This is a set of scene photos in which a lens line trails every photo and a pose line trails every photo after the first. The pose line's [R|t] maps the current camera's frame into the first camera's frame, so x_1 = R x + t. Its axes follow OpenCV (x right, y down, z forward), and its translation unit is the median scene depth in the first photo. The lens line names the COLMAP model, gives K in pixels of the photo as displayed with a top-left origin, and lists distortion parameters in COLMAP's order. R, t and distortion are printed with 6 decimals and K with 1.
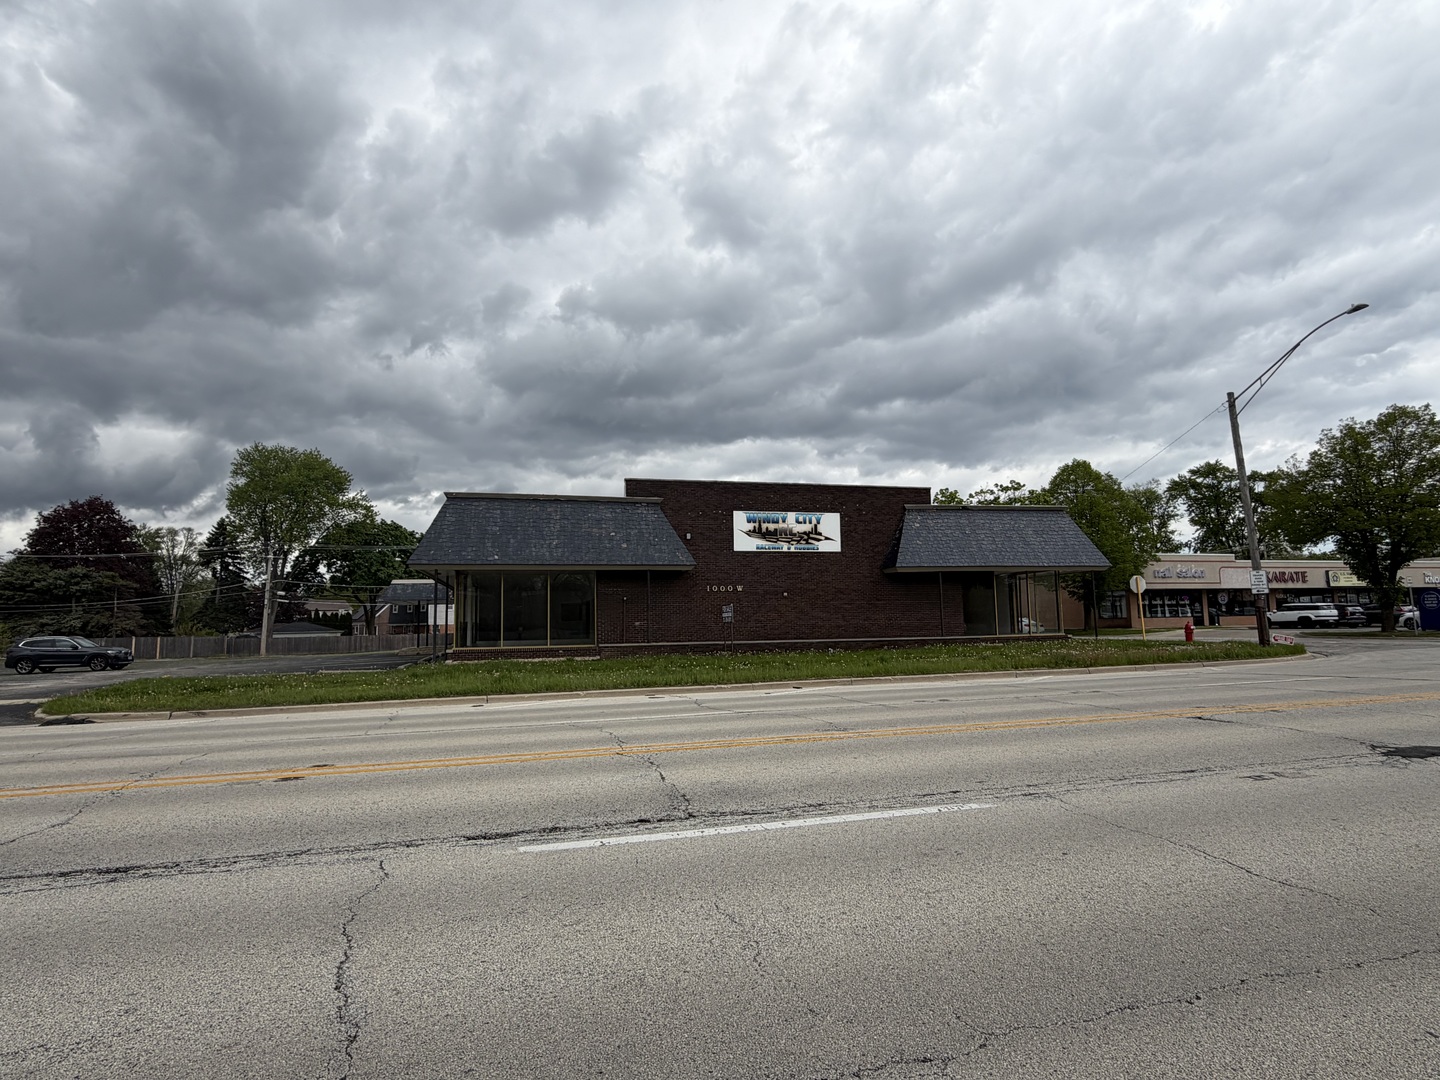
lens RADIAL K [[771.3, 0, 722.5], [0, 771.3, 541.1], [0, 0, 1]] dist [-0.001684, -0.000490]
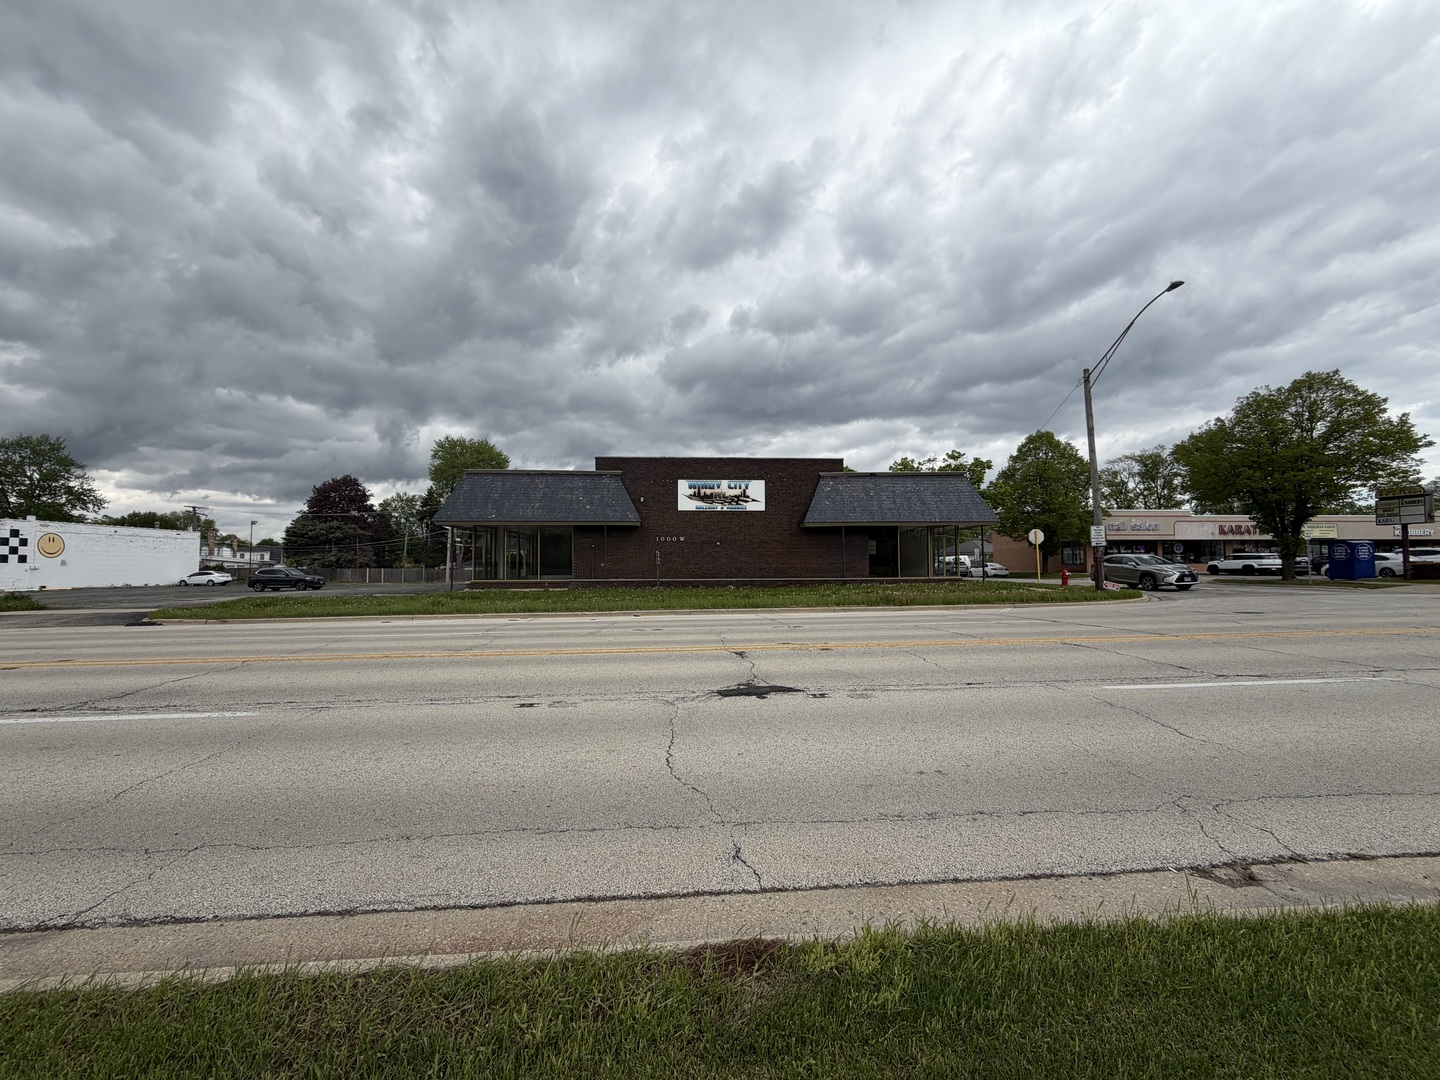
lens RADIAL K [[580.5, 0, 717.3], [0, 580.5, 540.3], [0, 0, 1]] dist [-0.002462, -0.000215]
pose [[0.982910, 0.005039, -0.184016, 0.254562], [0.007468, 0.997711, 0.067209, -0.002281], [0.183934, -0.067434, 0.980623, 0.038277]]
